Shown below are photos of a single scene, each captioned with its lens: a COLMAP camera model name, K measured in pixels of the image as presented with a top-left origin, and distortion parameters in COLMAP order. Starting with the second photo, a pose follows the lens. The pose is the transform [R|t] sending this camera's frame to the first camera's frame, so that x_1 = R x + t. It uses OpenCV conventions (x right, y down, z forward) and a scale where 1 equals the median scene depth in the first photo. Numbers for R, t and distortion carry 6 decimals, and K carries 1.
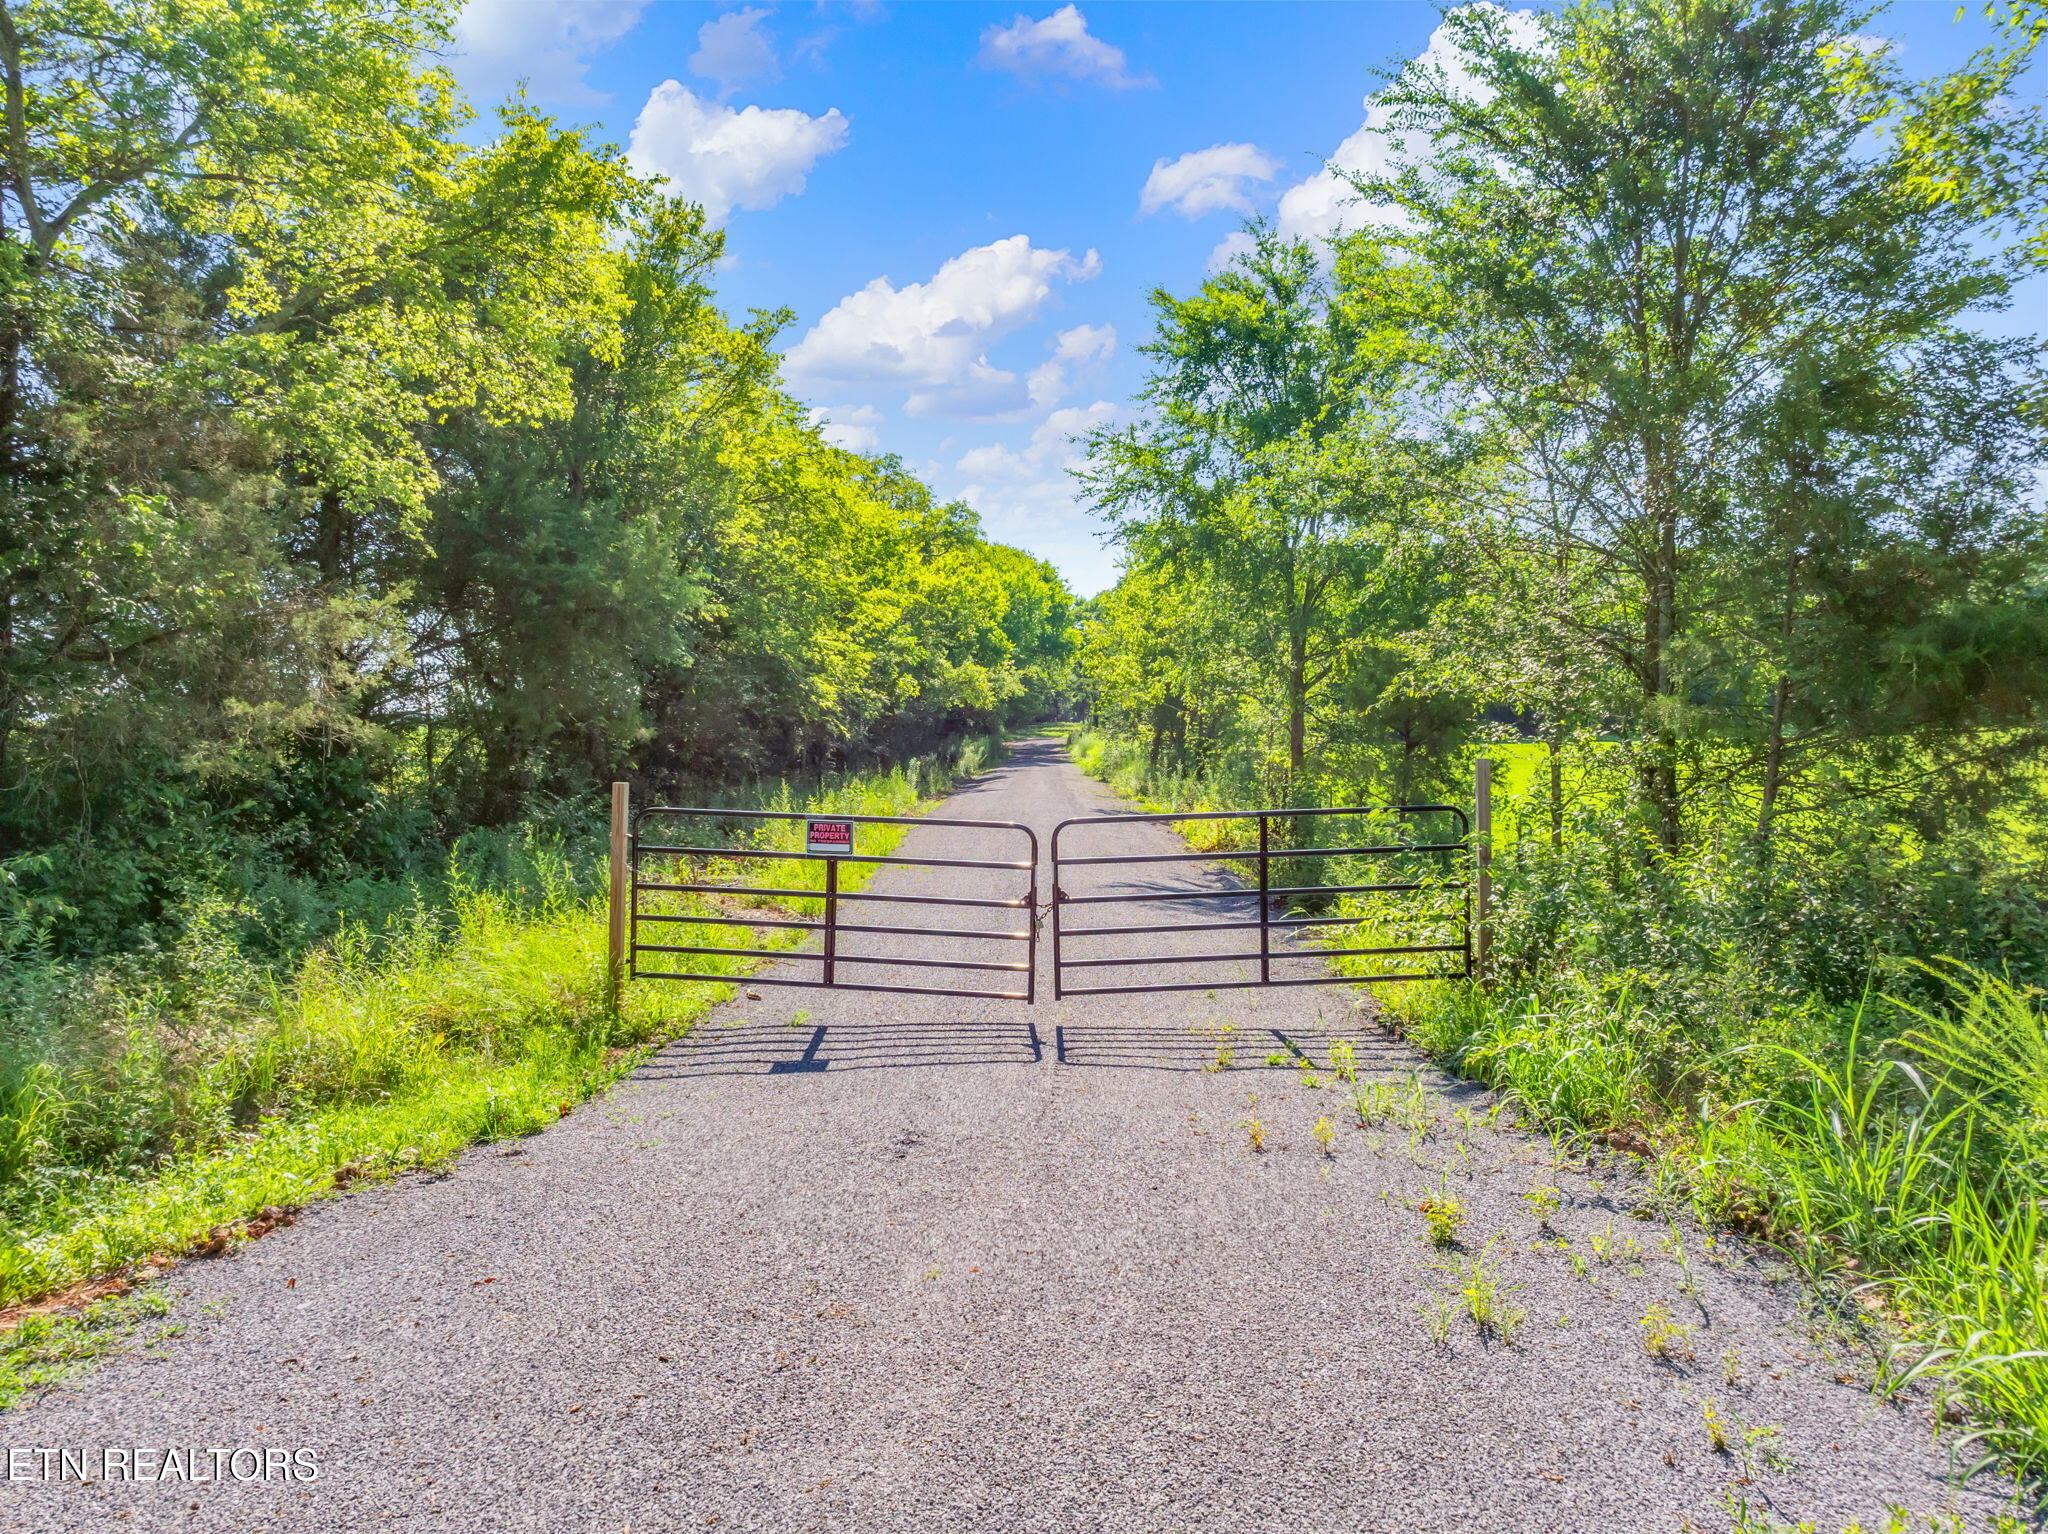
lens RADIAL K [[1427.2, 0, 1024.0], [0, 1427.2, 767.0], [0, 0, 1]] dist [-0.051407, -0.000155]
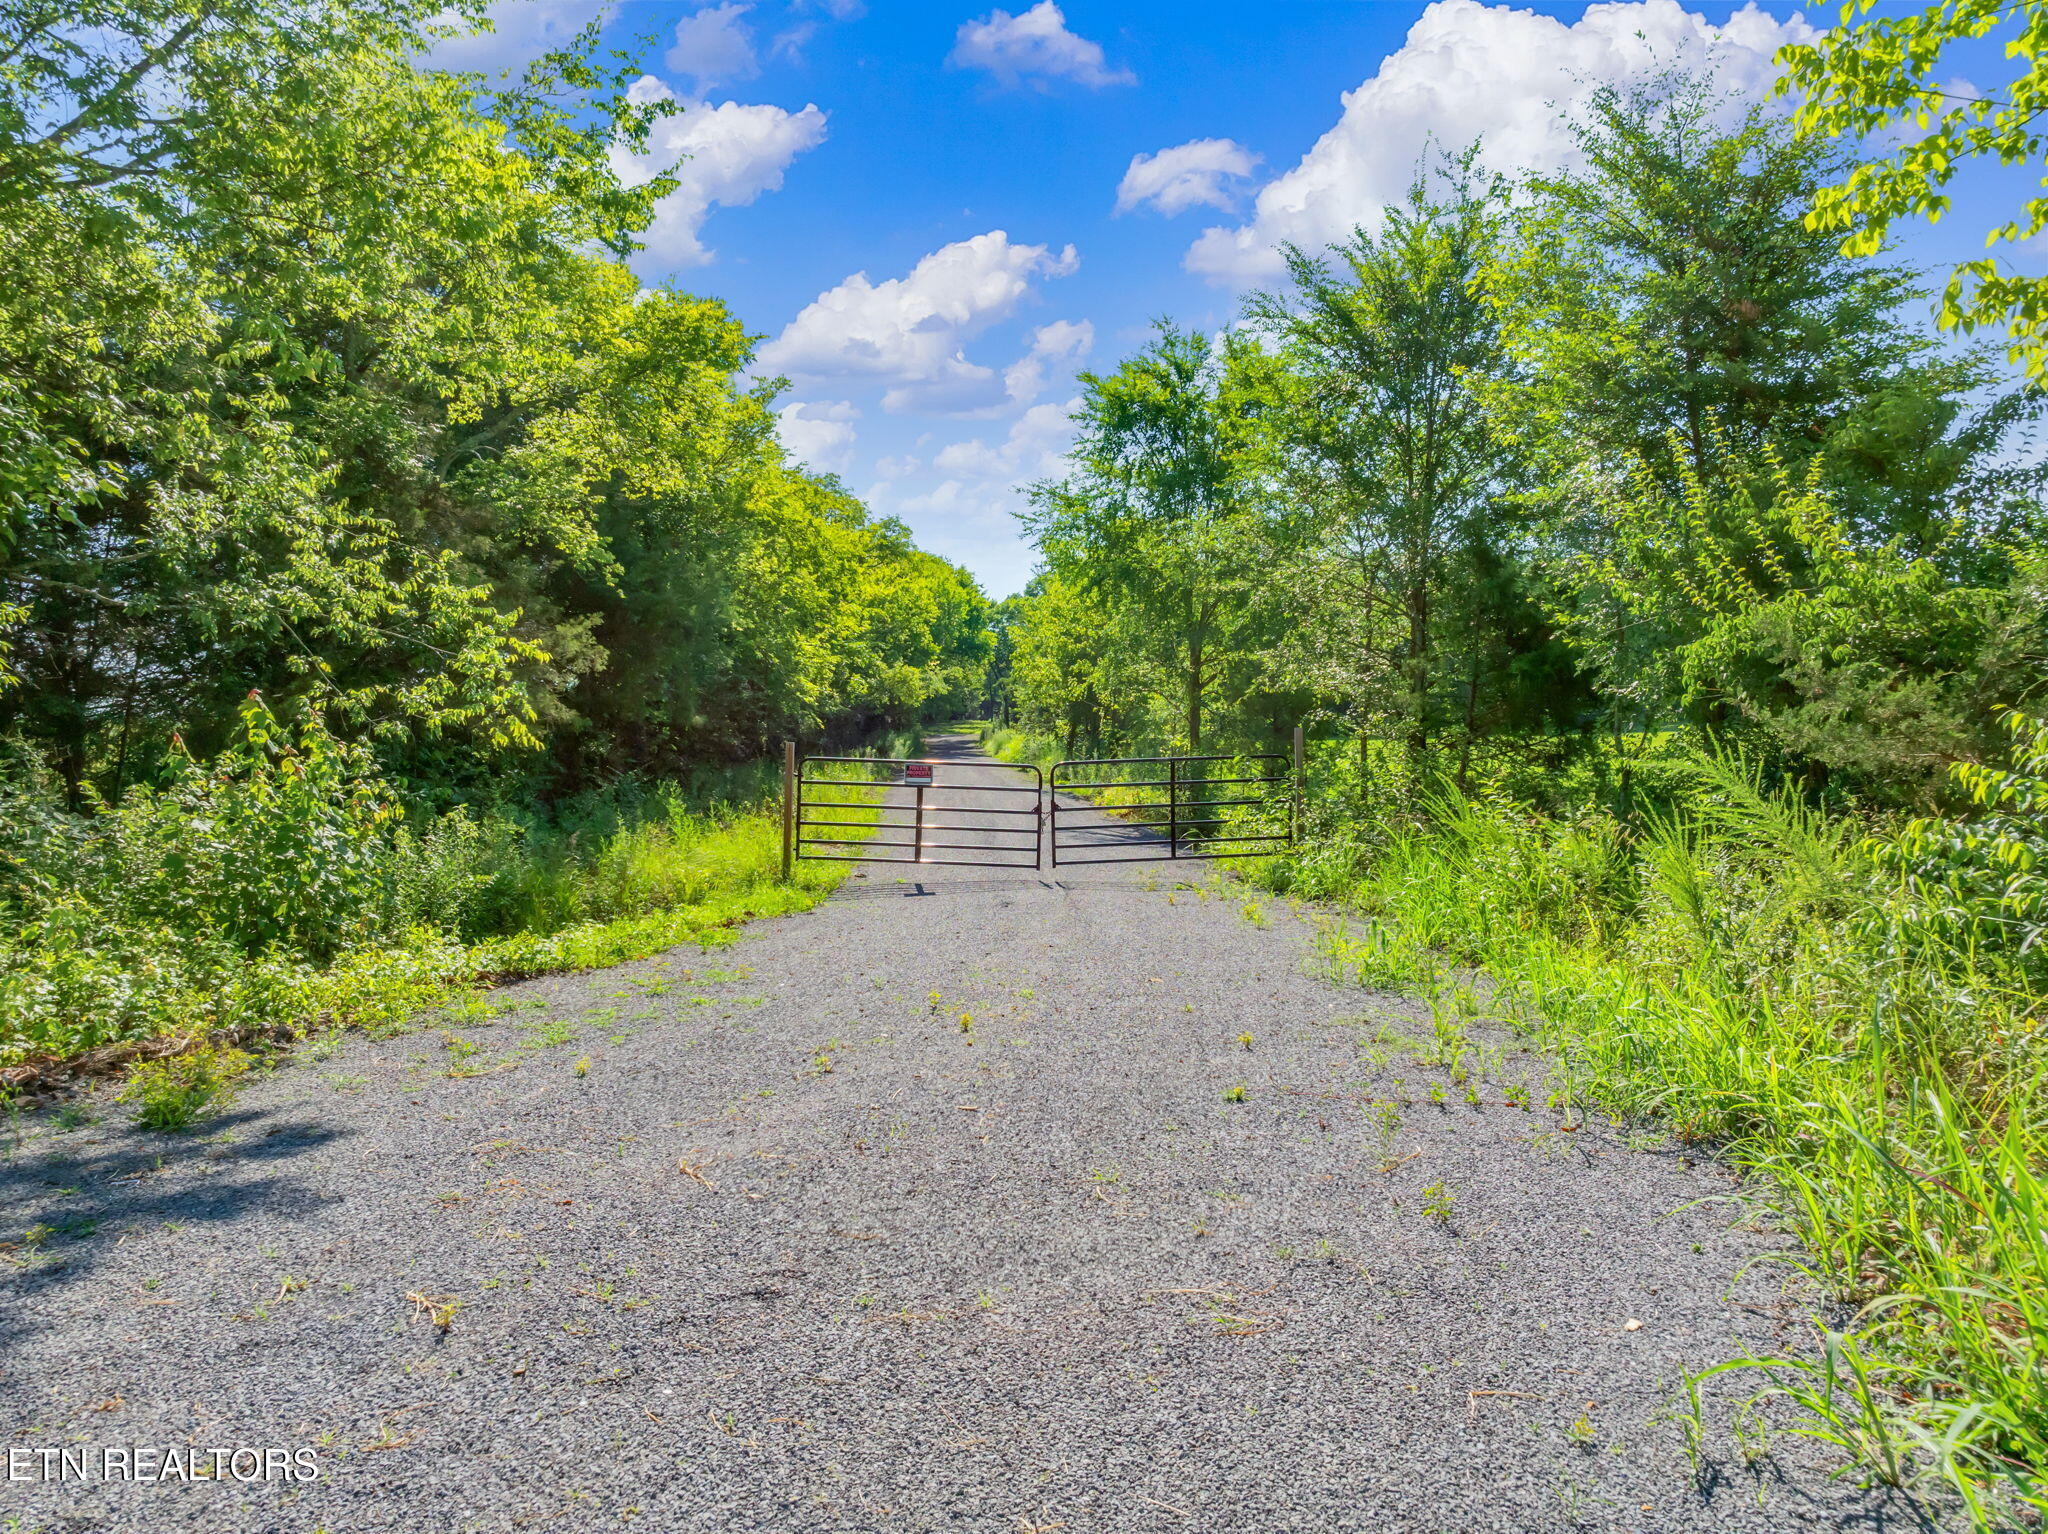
lens RADIAL K [[1427.2, 0, 1024.0], [0, 1427.2, 767.0], [0, 0, 1]] dist [-0.051407, -0.000155]
pose [[0.997666, -0.001050, 0.068279, -0.046234], [0.000998, 0.999999, 0.000797, 0.014561], [-0.068280, -0.000727, 0.997666, -0.254704]]
